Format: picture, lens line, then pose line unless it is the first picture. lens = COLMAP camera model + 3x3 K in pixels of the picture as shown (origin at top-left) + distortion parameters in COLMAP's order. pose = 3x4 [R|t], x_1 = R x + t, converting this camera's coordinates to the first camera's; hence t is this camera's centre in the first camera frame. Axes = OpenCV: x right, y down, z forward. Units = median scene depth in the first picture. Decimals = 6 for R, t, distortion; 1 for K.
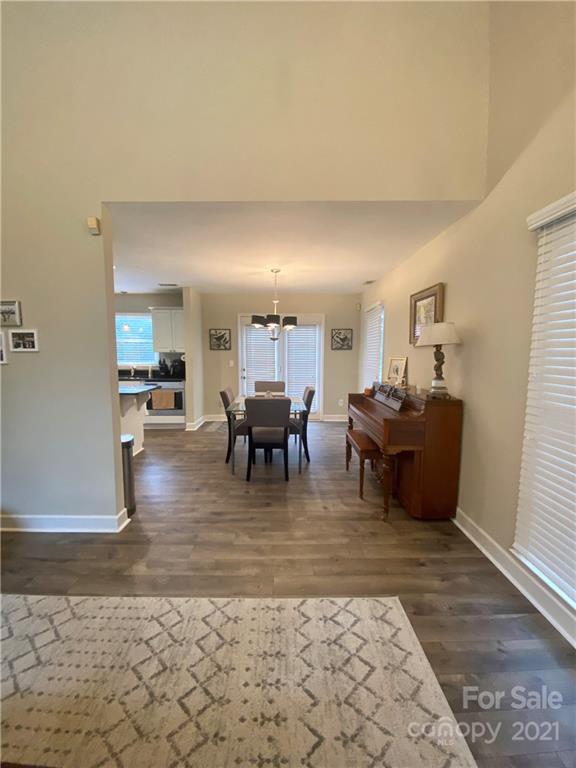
lens RADIAL K [[311.5, 0, 286.6], [0, 311.5, 384.3], [0, 0, 1]] dist [0.035786, -0.029075]
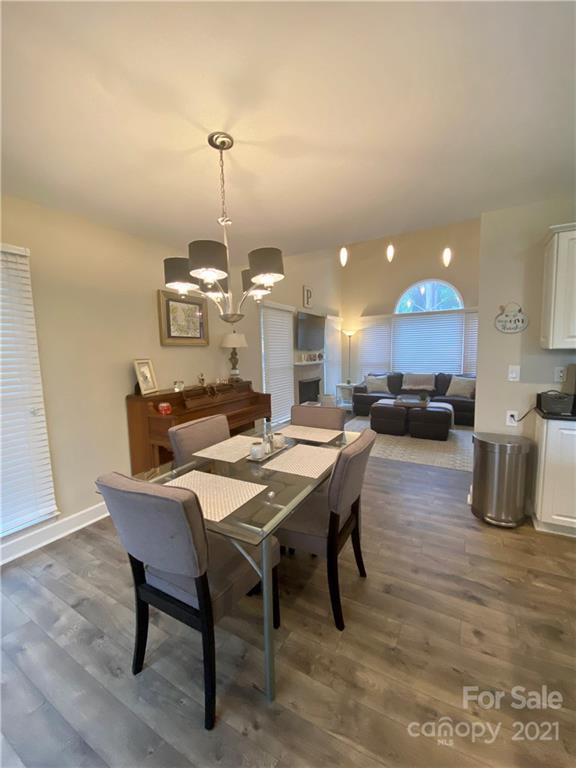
lens RADIAL K [[311.9, 0, 292.1], [0, 311.9, 384.3], [0, 0, 1]] dist [0.020478, -0.000170]
pose [[-0.869746, -0.035140, 0.492247, -0.392604], [0.074123, 0.976845, 0.200700, -0.178758], [-0.487902, 0.211045, -0.847002, 1.691605]]
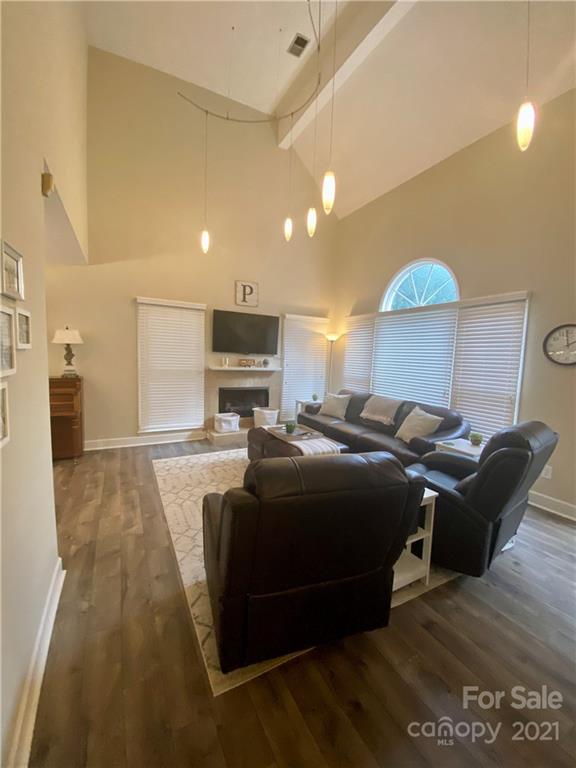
lens RADIAL K [[311.5, 0, 286.6], [0, 311.5, 384.3], [0, 0, 1]] dist [0.035786, -0.029075]
pose [[-0.463752, -0.103649, 0.879881, -1.089388], [0.056656, 0.987631, 0.146203, -0.069295], [-0.884152, 0.117652, -0.452143, 0.601142]]
